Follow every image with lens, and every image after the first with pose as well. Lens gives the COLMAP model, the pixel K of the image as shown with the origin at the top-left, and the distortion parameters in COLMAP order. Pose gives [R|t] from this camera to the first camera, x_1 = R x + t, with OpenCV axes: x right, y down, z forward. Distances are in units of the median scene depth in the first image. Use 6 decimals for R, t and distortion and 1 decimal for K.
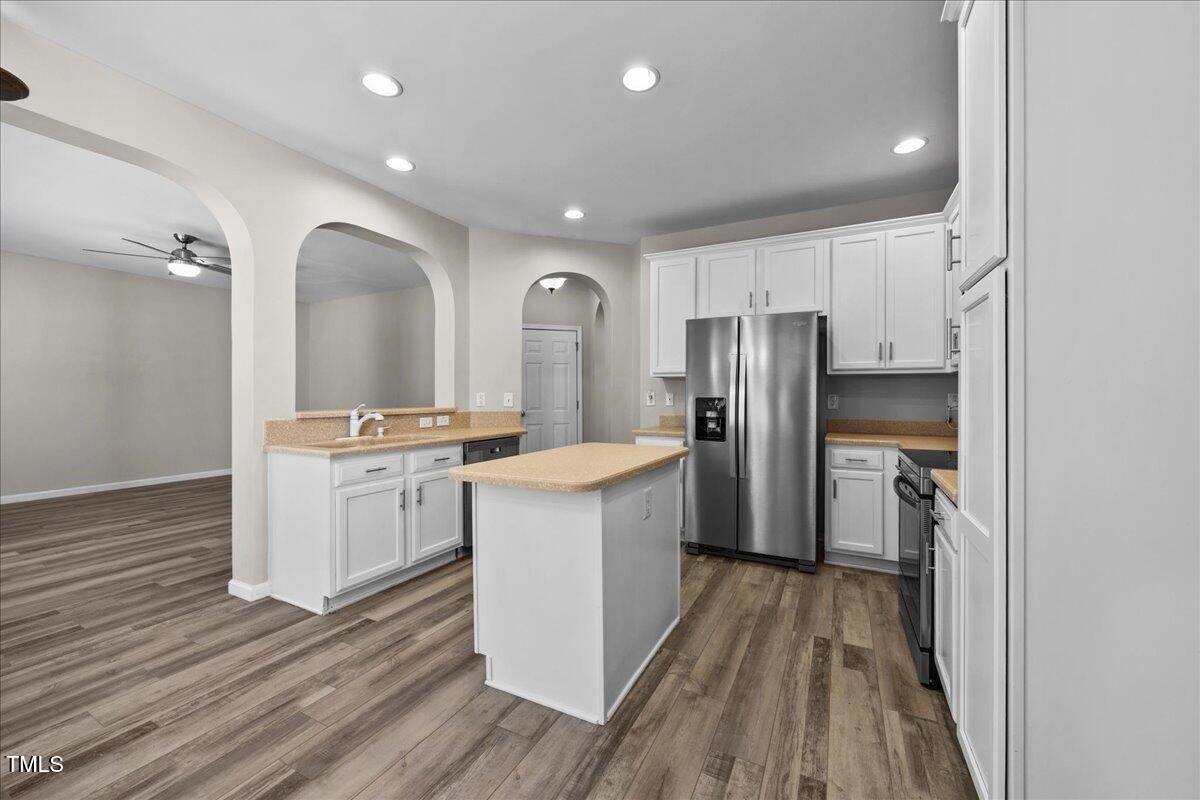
lens RADIAL K [[457.6, 0, 605.0], [0, 457.6, 392.0], [0, 0, 1]] dist [-0.005692, 0.000329]
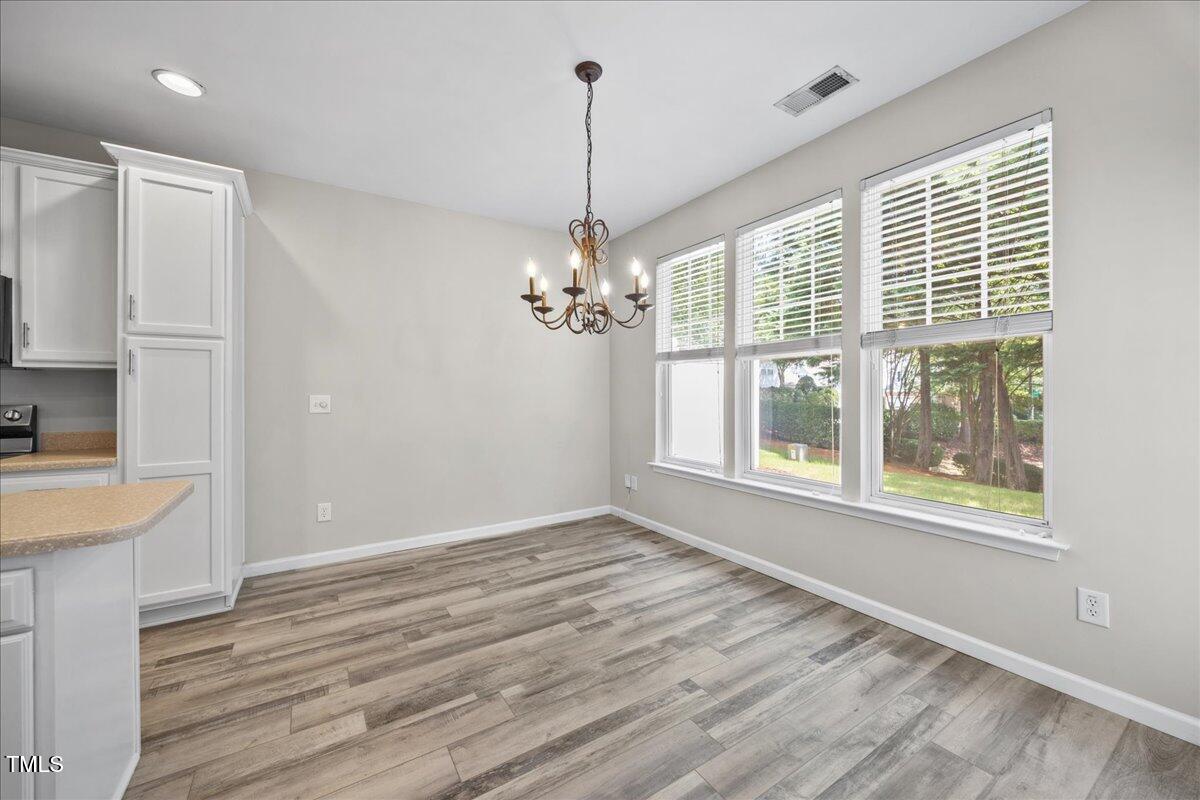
lens RADIAL K [[457.6, 0, 605.0], [0, 457.6, 392.0], [0, 0, 1]] dist [-0.005692, 0.000329]
pose [[-0.864553, 0.007453, 0.502487, -0.872479], [0.002986, 0.999949, -0.009693, 0.006322], [-0.502534, -0.006879, -0.864530, 0.897709]]
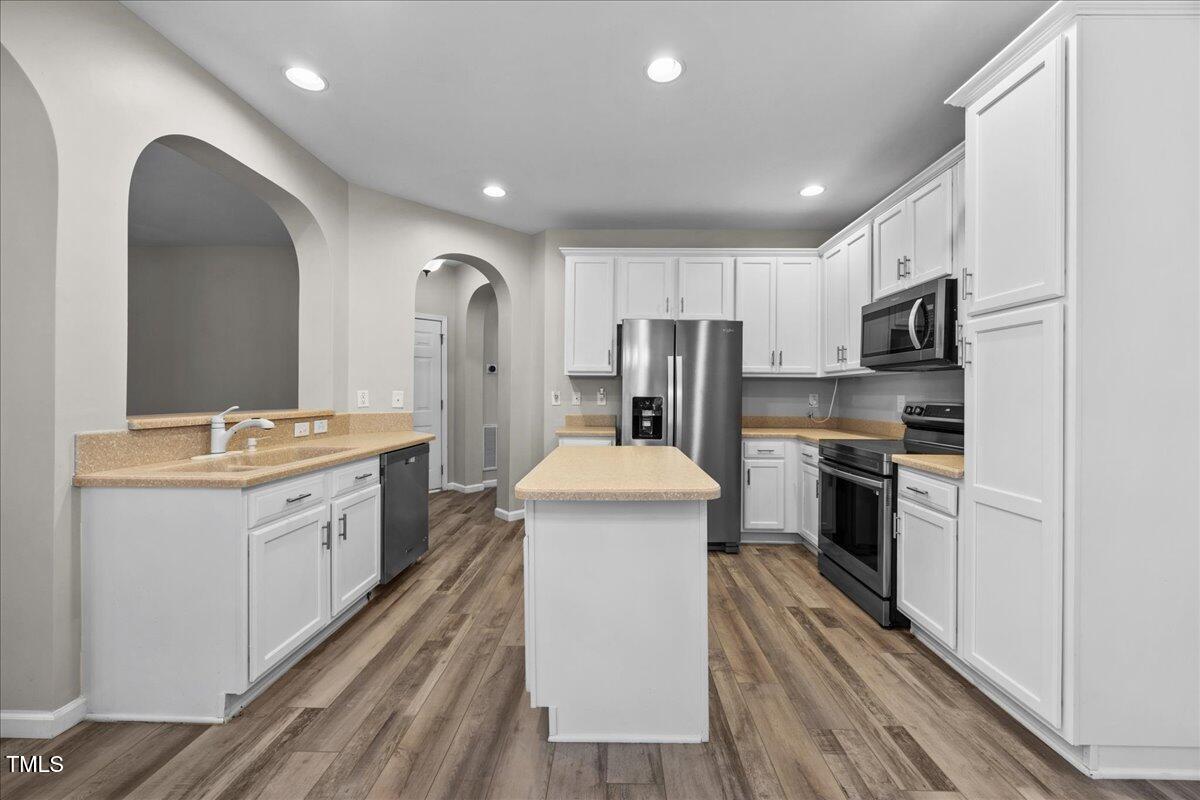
lens RADIAL K [[457.6, 0, 605.0], [0, 457.6, 392.0], [0, 0, 1]] dist [-0.005692, 0.000329]
pose [[0.899847, 0.005608, 0.436169, -0.416569], [-0.006514, 0.999979, 0.000583, 0.001562], [-0.436156, -0.003366, 0.899865, 0.163031]]
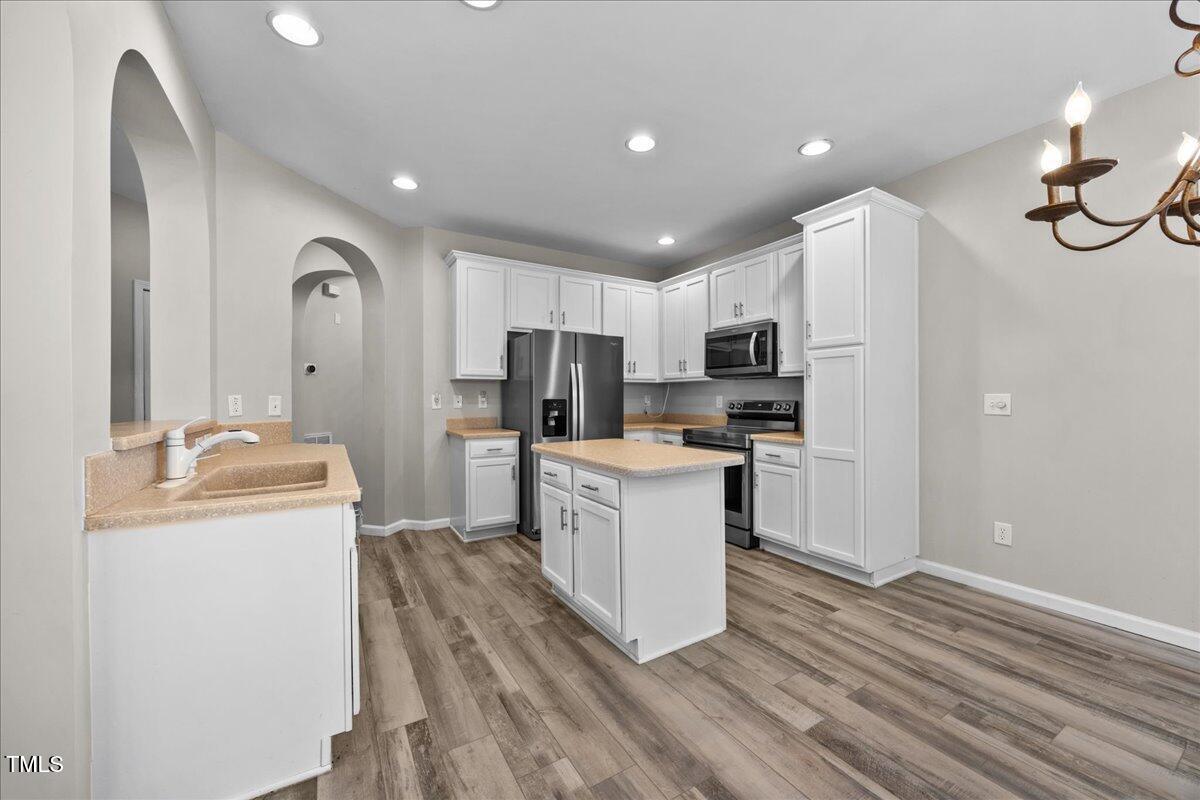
lens RADIAL K [[459.0, 0, 606.8], [0, 459.0, 396.5], [0, 0, 1]] dist [-0.003342, 0.000162]
pose [[0.521811, -0.003055, 0.853056, -0.951141], [0.000656, 0.999995, 0.003180, 0.002665], [-0.853061, -0.001100, 0.521810, 0.388805]]
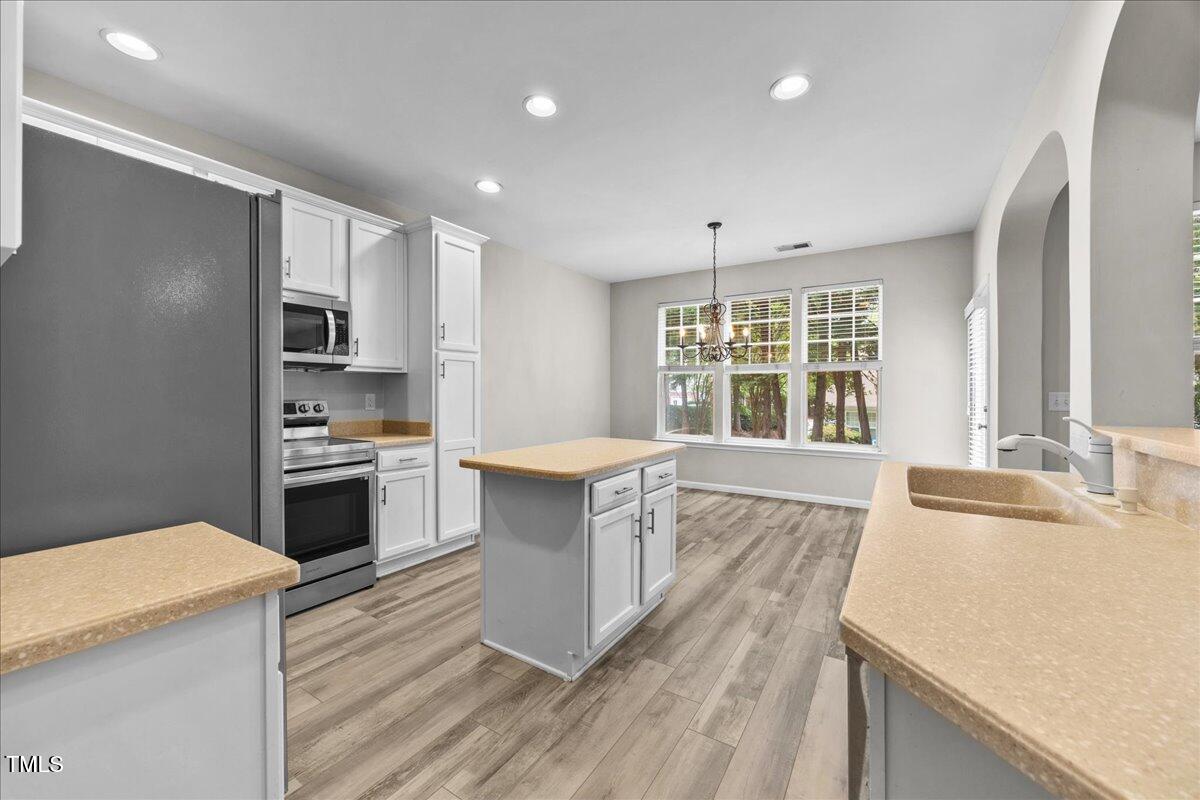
lens RADIAL K [[461.4, 0, 603.2], [0, 461.4, 397.5], [0, 0, 1]] dist [-0.003098, -0.000114]
pose [[-0.995347, -0.000445, 0.096357, -0.162450], [-0.000009, 0.999990, 0.004528, 0.008029], [-0.096358, 0.004506, -0.995337, 1.894501]]
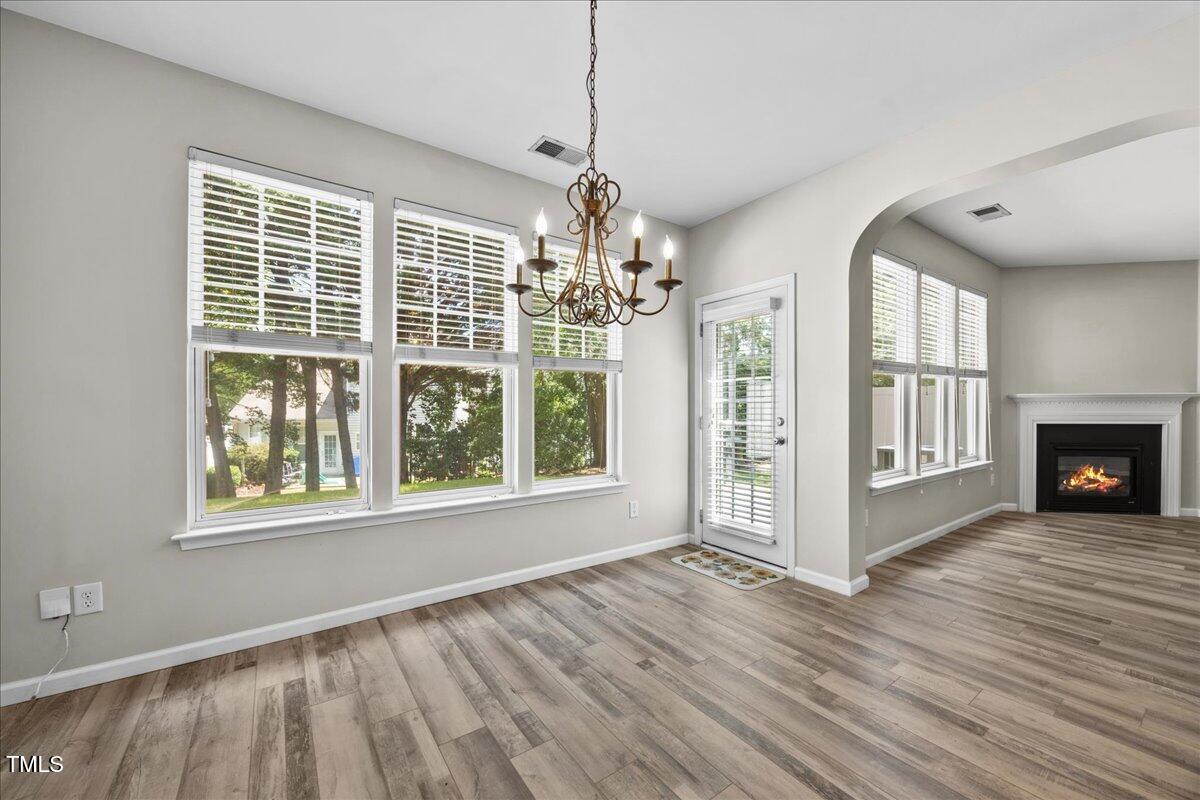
lens RADIAL K [[459.0, 0, 606.8], [0, 459.0, 396.5], [0, 0, 1]] dist [-0.003342, 0.000162]
pose [[-0.454949, -0.020613, -0.890279, 0.198188], [0.002122, 0.999704, -0.024231, 0.012284], [0.890515, -0.012913, -0.454770, 0.493526]]
